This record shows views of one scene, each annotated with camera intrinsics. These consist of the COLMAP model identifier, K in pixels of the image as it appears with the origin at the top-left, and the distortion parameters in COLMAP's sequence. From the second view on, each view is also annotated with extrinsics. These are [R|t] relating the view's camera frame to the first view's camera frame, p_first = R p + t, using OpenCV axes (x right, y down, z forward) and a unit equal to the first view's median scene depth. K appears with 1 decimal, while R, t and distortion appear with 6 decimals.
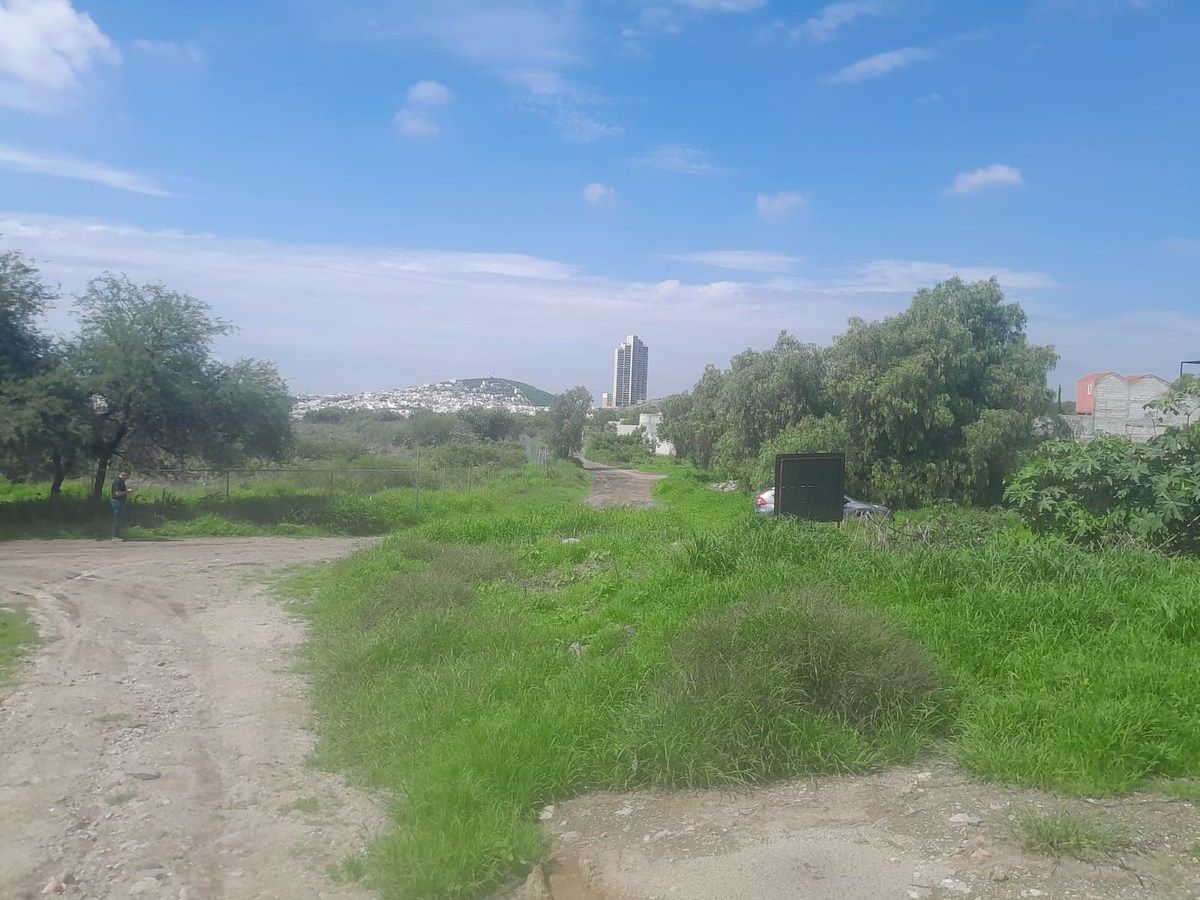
lens RADIAL K [[901.7, 0, 593.2], [0, 901.7, 469.9], [0, 0, 1]] dist [-0.001145, -0.018906]
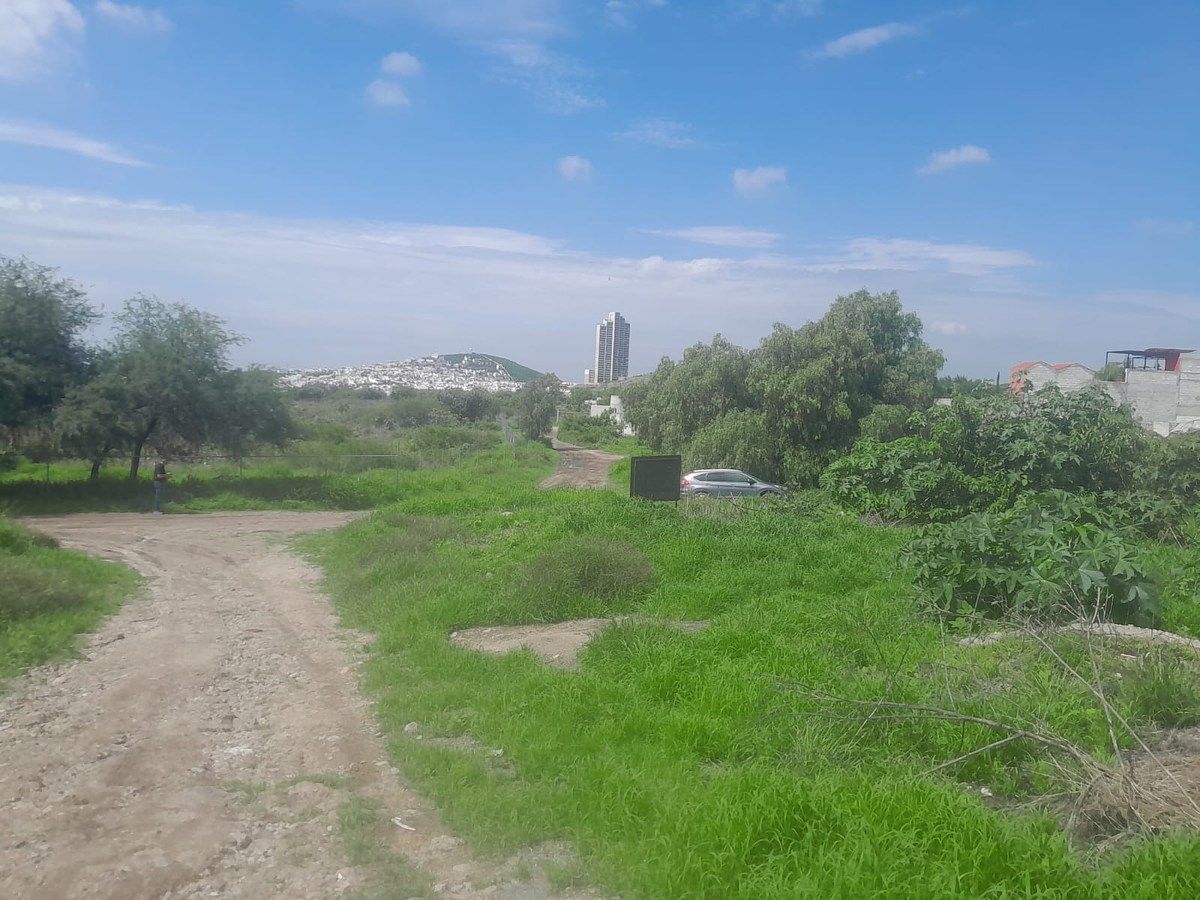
lens RADIAL K [[915.8, 0, 600.0], [0, 915.8, 450.0], [0, 0, 1]] dist [0.042458, -0.084798]
pose [[0.999727, 0.003467, 0.023110, 0.034899], [-0.003606, 0.999976, 0.005968, -0.011709], [-0.023089, -0.006050, 0.999715, -0.171962]]
